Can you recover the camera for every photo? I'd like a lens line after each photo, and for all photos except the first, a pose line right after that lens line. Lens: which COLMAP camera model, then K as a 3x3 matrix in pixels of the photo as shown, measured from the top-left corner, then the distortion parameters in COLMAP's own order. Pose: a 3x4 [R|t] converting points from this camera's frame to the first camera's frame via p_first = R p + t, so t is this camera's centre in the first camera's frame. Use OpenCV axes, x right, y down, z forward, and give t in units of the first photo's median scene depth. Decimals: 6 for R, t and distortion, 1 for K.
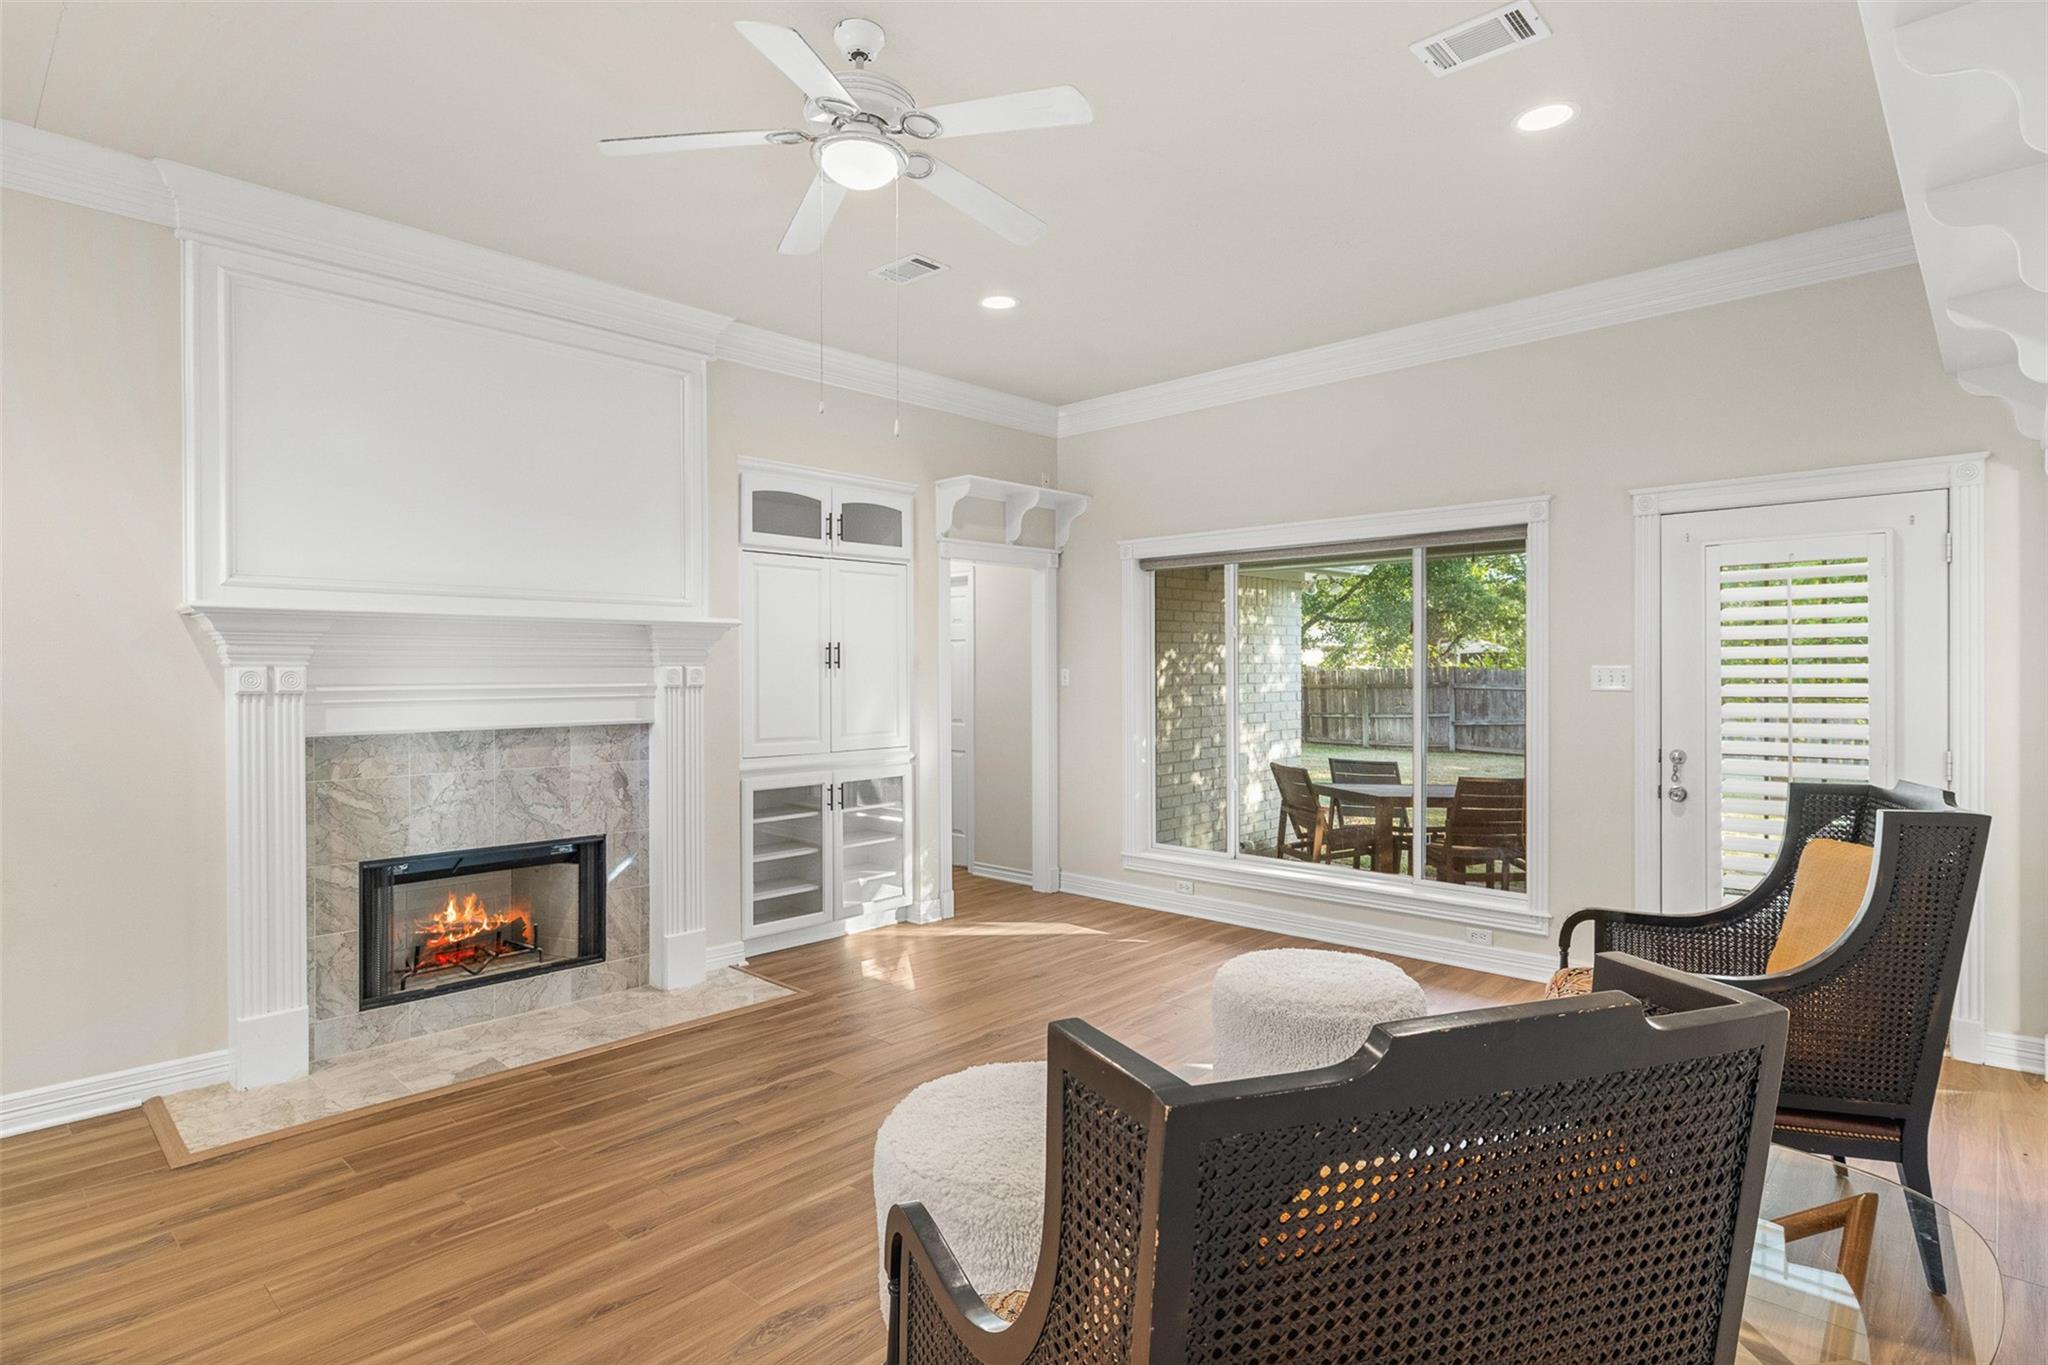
lens RADIAL K [[1052.0, 0, 1023.5], [0, 1052.0, 672.5], [0, 0, 1]] dist [0.000380, 0.000091]
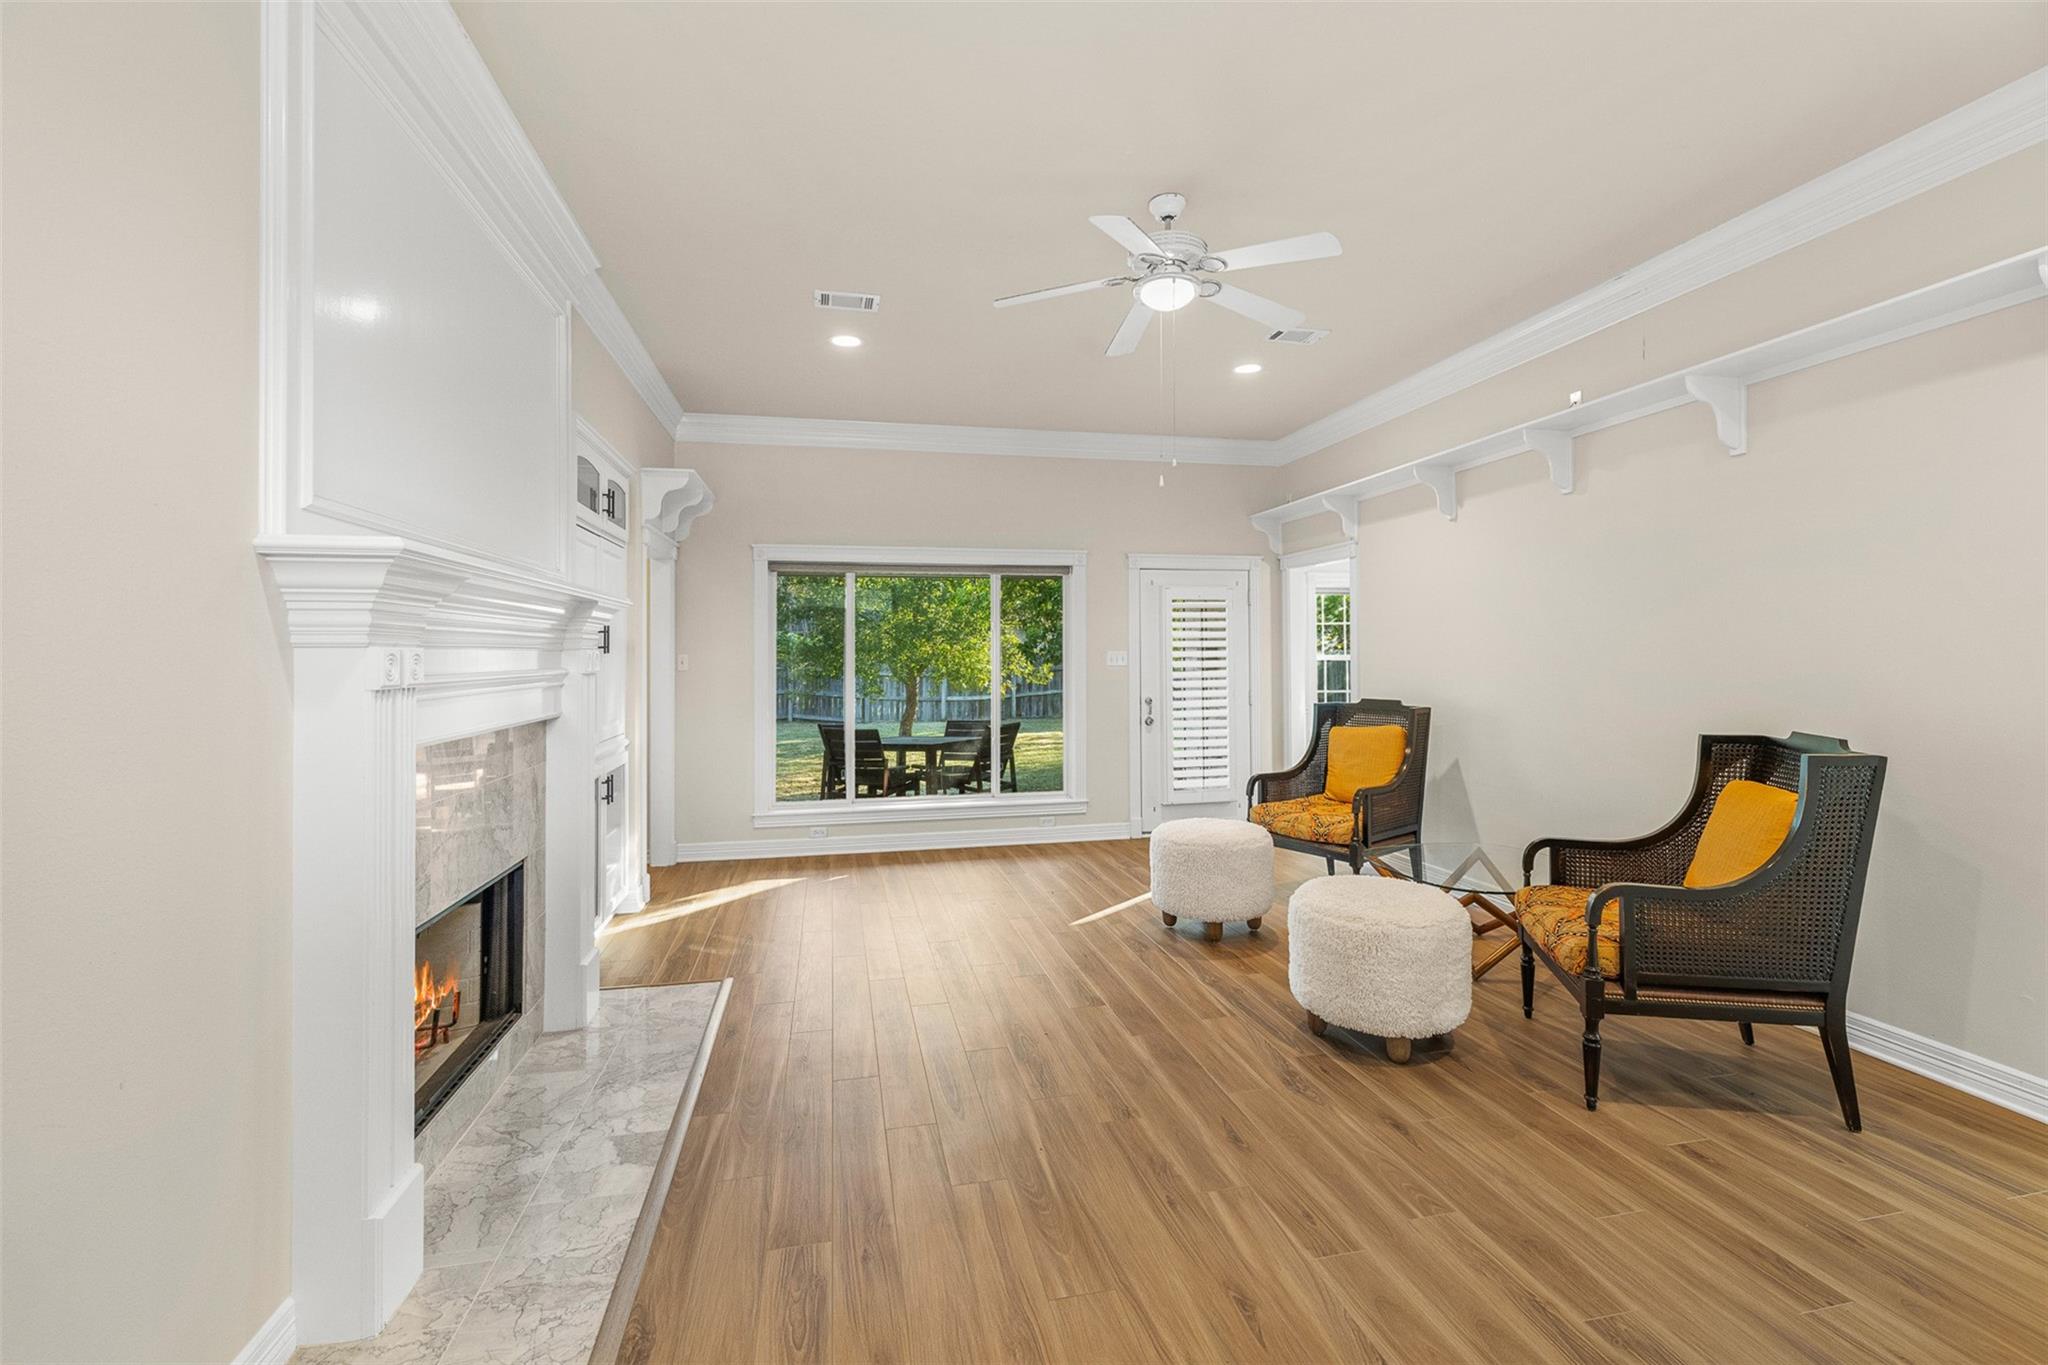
lens RADIAL K [[870.4, 0, 1022.5], [0, 870.4, 639.1], [0, 0, 1]] dist [-0.000042, 0.000670]
pose [[0.567548, 0.013902, 0.823223, -0.752840], [0.007580, 0.999727, -0.022108, 0.003878], [-0.823305, 0.018787, 0.567288, 0.308593]]
